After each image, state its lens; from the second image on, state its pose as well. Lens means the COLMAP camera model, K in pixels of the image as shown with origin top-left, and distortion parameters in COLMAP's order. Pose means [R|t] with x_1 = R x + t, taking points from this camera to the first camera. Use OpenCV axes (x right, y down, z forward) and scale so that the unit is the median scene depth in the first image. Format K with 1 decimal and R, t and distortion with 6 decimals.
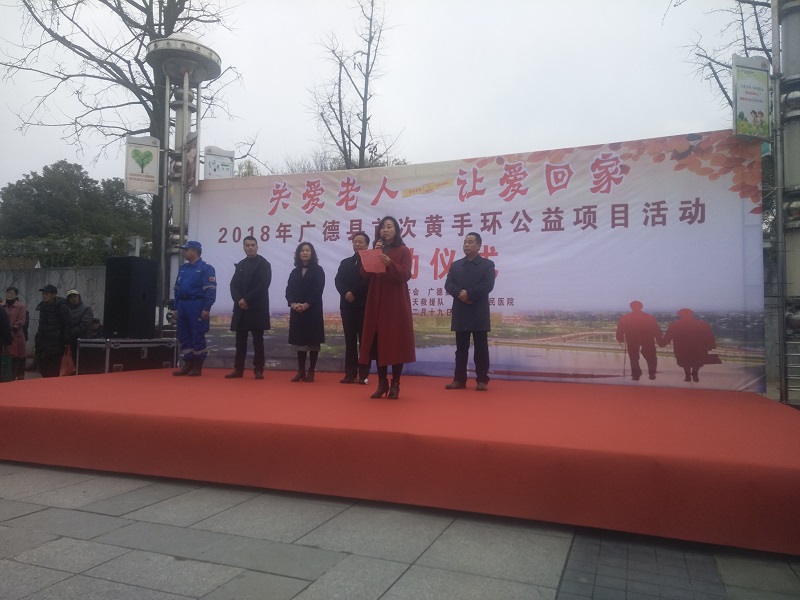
lens RADIAL K [[581.9, 0, 400.0], [0, 581.9, 300.0], [0, 0, 1]] dist [0.030774, -0.004084]
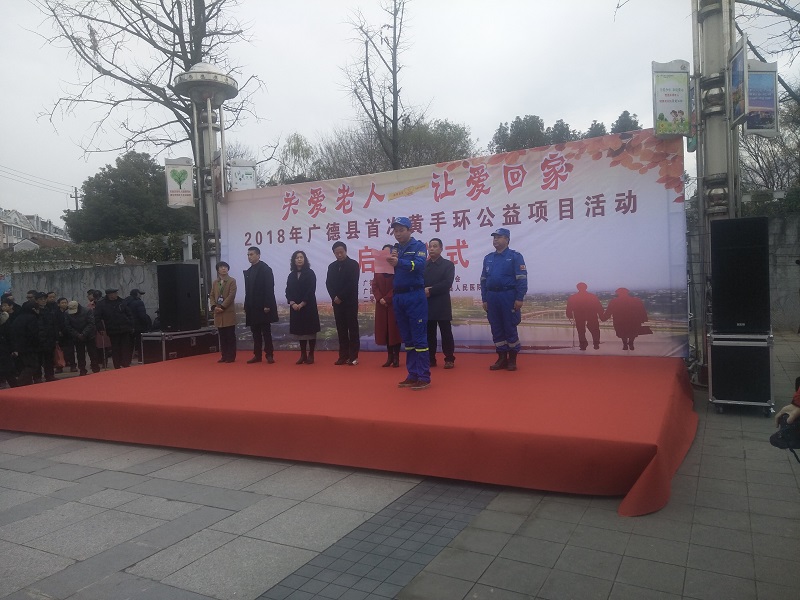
lens RADIAL K [[581.9, 0, 400.0], [0, 581.9, 300.0], [0, 0, 1]] dist [0.030774, -0.004084]
pose [[0.990760, -0.056871, -0.123125, 0.173011], [0.066747, 0.994745, 0.077630, -0.072323], [0.118064, -0.085131, 0.989350, -0.178999]]
